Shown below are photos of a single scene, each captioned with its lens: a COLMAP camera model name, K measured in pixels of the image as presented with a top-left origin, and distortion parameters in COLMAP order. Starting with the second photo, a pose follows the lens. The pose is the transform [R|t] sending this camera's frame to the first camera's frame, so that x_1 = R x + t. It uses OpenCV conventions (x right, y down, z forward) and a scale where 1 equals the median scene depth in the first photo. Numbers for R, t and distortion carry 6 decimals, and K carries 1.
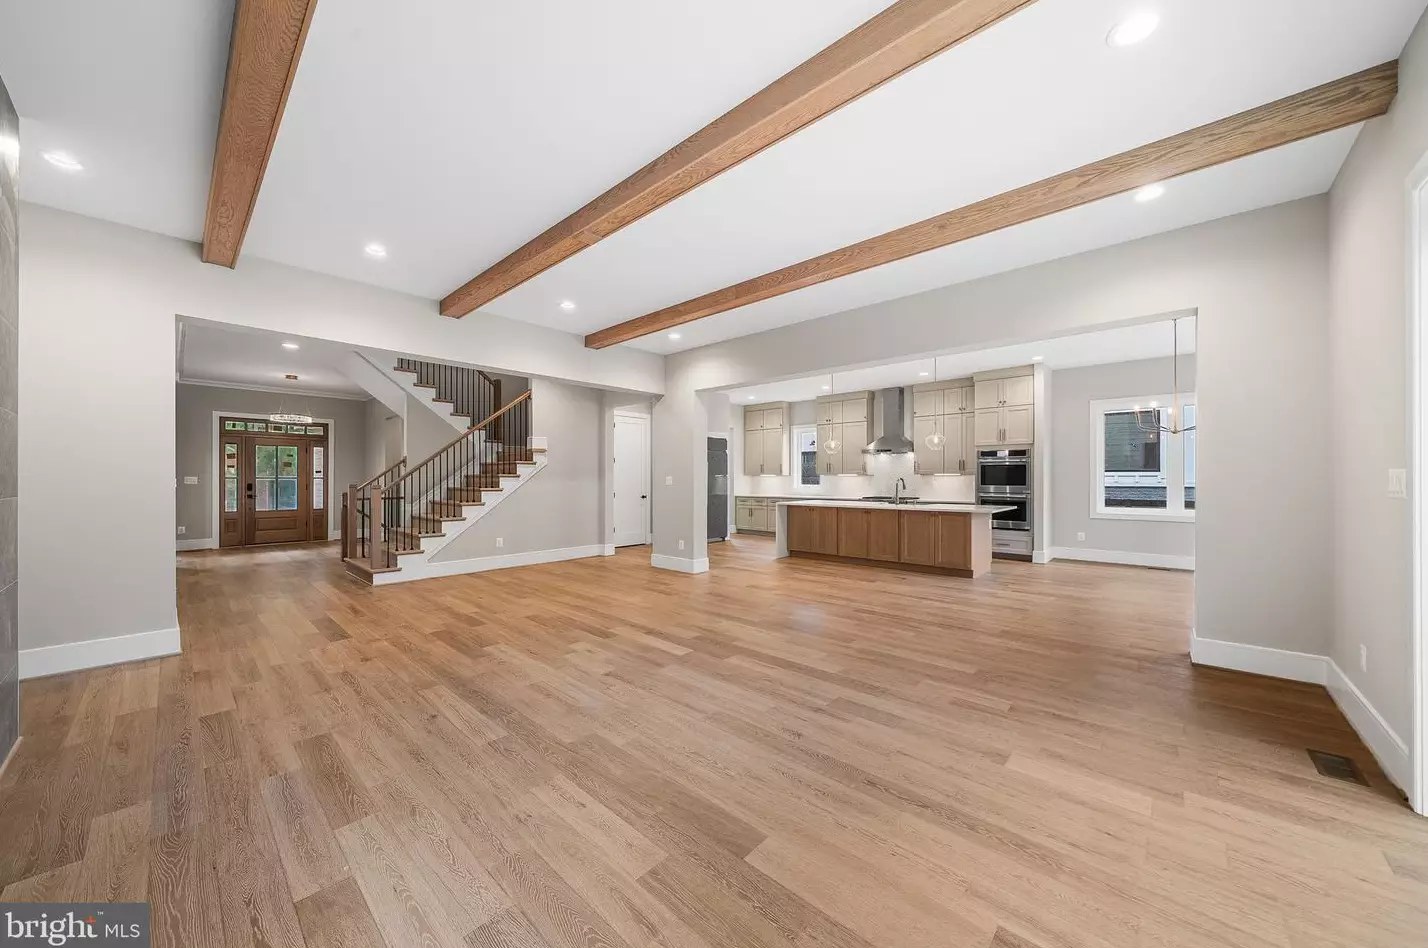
lens RADIAL K [[503.6, 0, 714.0], [0, 503.6, 474.0], [0, 0, 1]] dist [0.000035, -0.000042]
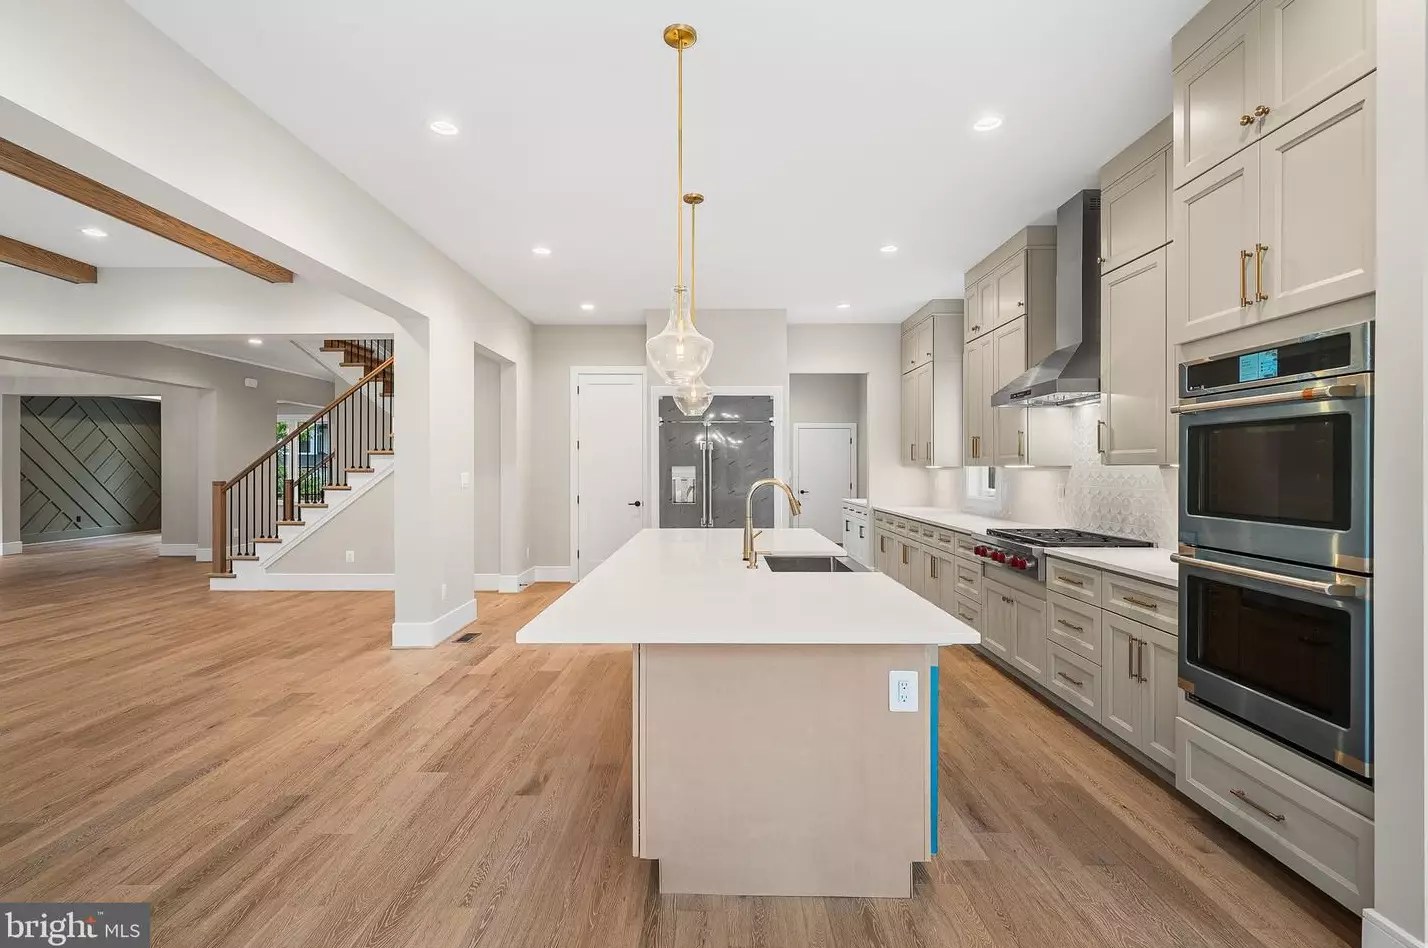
lens RADIAL K [[664.1, 0, 706.6], [0, 664.1, 472.2], [0, 0, 1]] dist [-0.000795, -0.000362]
pose [[0.669932, 0.004278, -0.742410, 0.638352], [0.007994, 0.999884, 0.012975, -0.002399], [0.742379, -0.014627, 0.669820, 0.664848]]
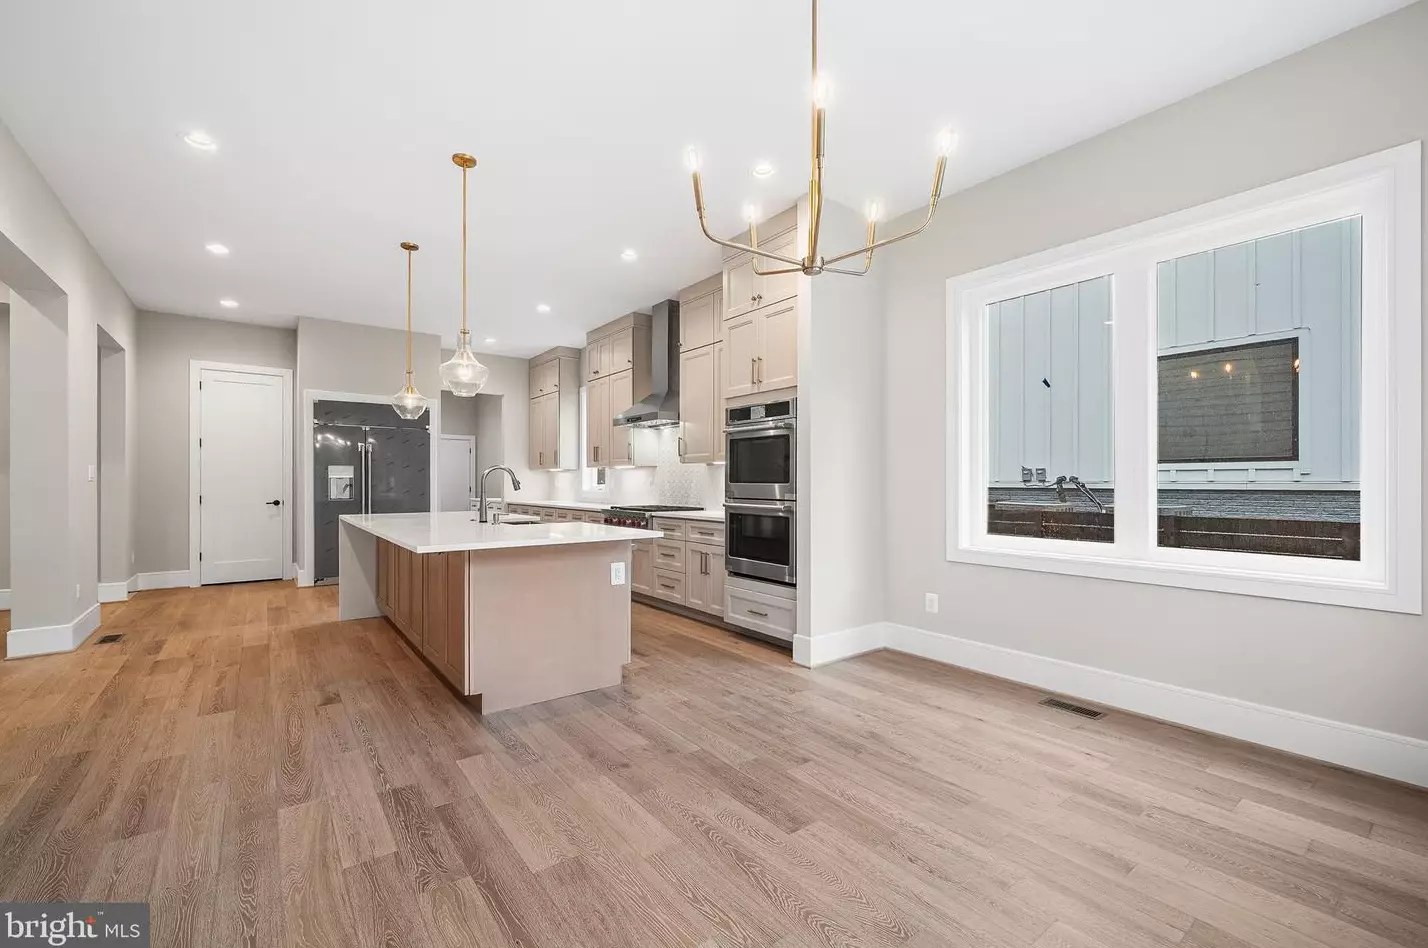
lens RADIAL K [[600.0, 0, 702.7], [0, 600.0, 488.5], [0, 0, 1]] dist [0.000615, 0.000001]
pose [[0.983079, 0.003128, -0.183157, 0.637877], [0.000336, 0.999822, 0.018880, 0.018161], [0.183183, -0.018622, 0.982902, 0.471174]]
